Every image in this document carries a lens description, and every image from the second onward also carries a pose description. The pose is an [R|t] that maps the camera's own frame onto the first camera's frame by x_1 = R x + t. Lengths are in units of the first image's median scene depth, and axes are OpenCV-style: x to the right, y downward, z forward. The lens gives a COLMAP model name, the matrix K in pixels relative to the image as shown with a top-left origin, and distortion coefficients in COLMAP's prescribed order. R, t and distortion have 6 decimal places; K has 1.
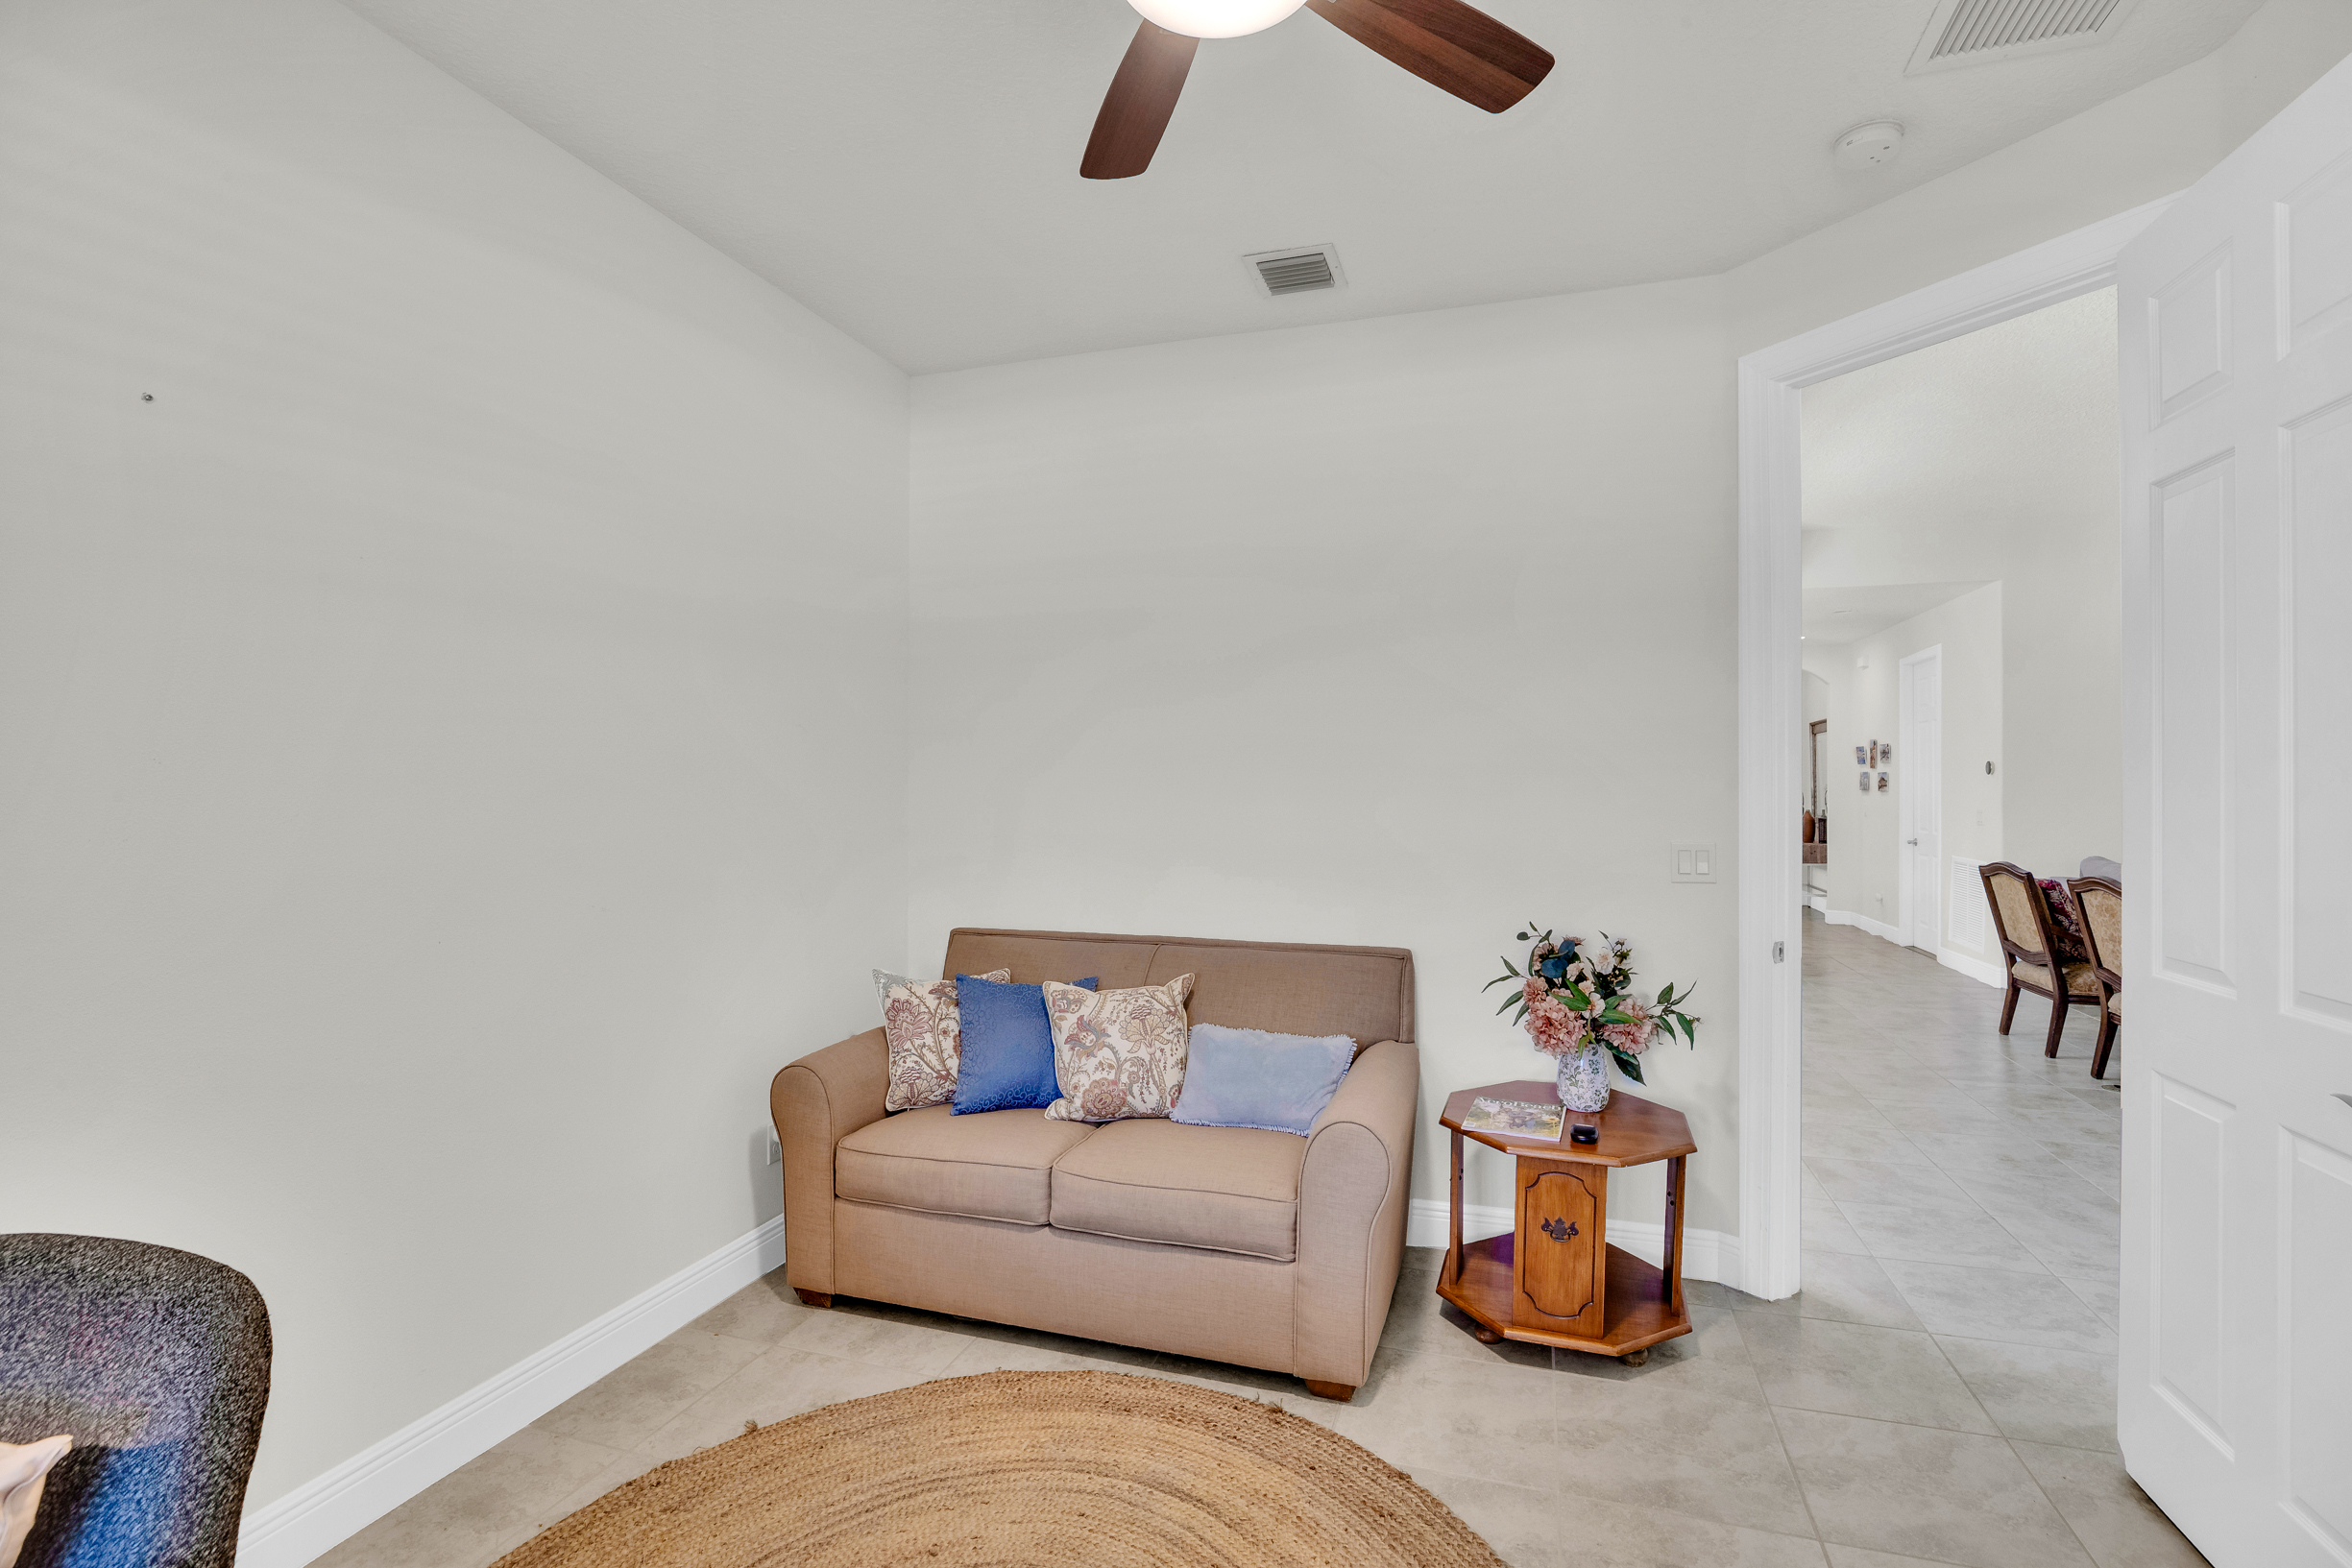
lens RADIAL K [[1082.0, 0, 1186.6], [0, 1082.0, 780.0], [0, 0, 1]] dist [-0.047050, 0.014979]
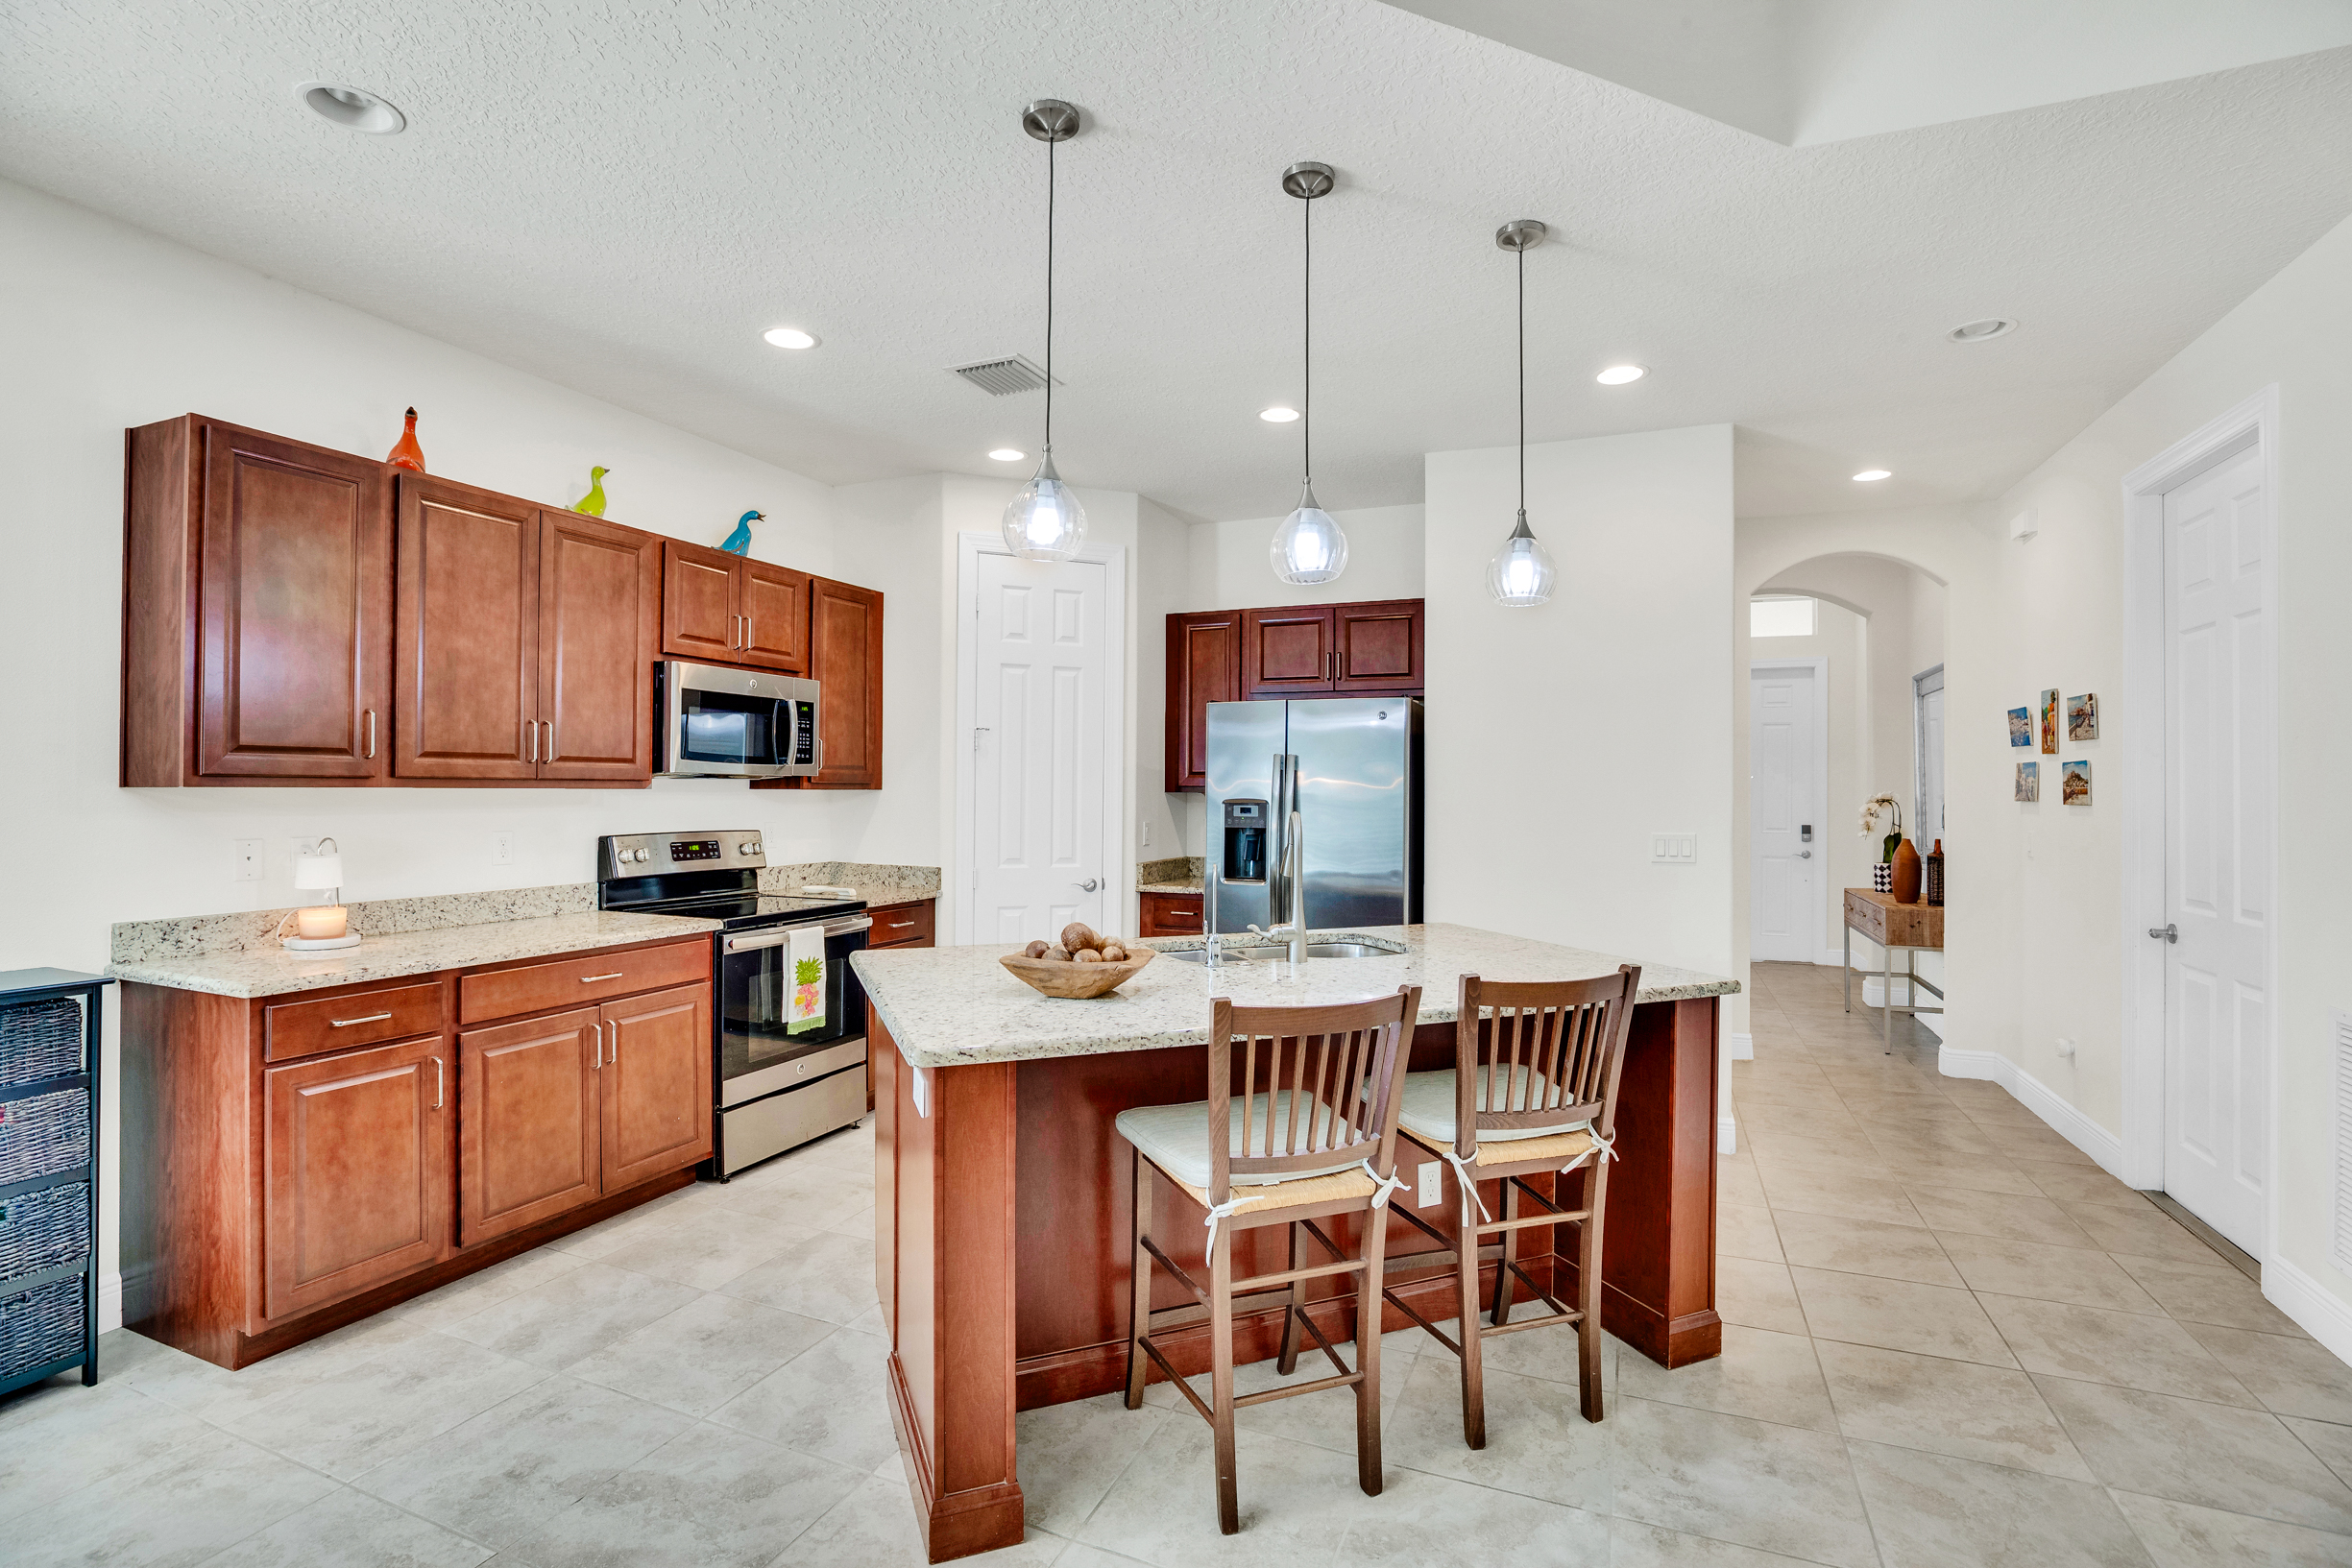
lens RADIAL K [[1082.0, 0, 1186.6], [0, 1082.0, 780.0], [0, 0, 1]] dist [-0.047050, 0.014979]
pose [[0.996091, 0.007246, -0.088032, 0.310306], [-0.007495, 0.999969, -0.002500, 0.004049], [0.088011, 0.003150, 0.996115, 0.506070]]
